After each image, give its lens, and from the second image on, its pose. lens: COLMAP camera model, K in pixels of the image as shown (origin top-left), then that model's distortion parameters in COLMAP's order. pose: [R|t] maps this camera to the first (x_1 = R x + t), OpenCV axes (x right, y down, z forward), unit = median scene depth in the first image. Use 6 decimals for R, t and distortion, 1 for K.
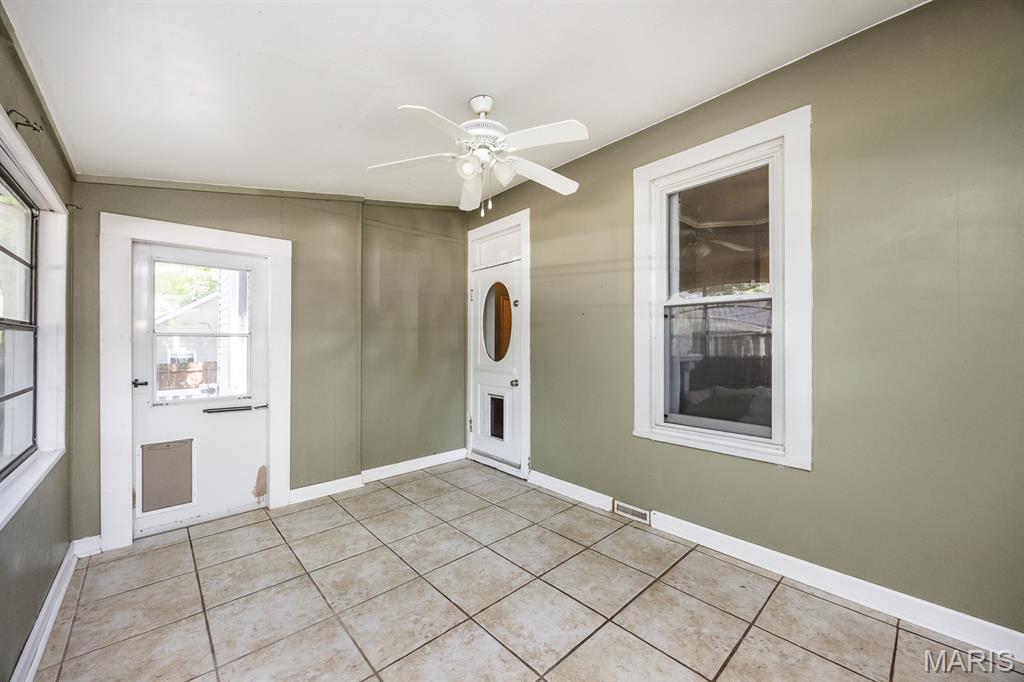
lens RADIAL K [[400.4, 0, 513.0], [0, 400.4, 340.6], [0, 0, 1]] dist [-0.001430, -0.000239]
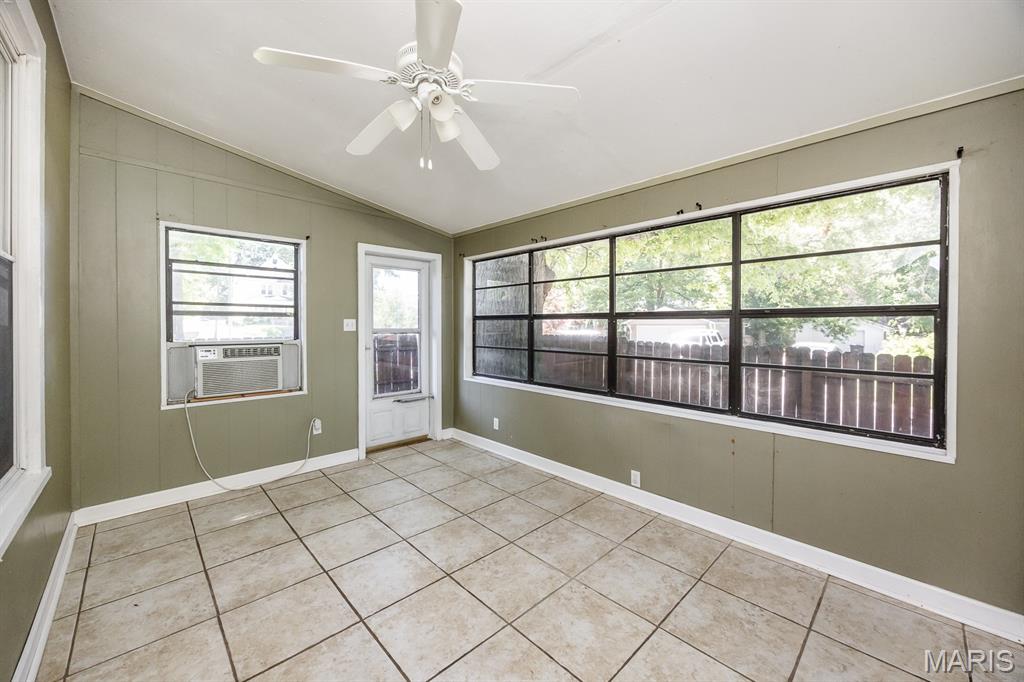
lens RADIAL K [[400.4, 0, 511.9], [0, 400.4, 333.2], [0, 0, 1]] dist [-0.001430, -0.000239]
pose [[-0.999741, 0.001109, -0.022718, -0.246196], [0.000816, 0.999916, 0.012922, 0.007220], [0.022730, 0.012900, -0.999658, 2.007436]]
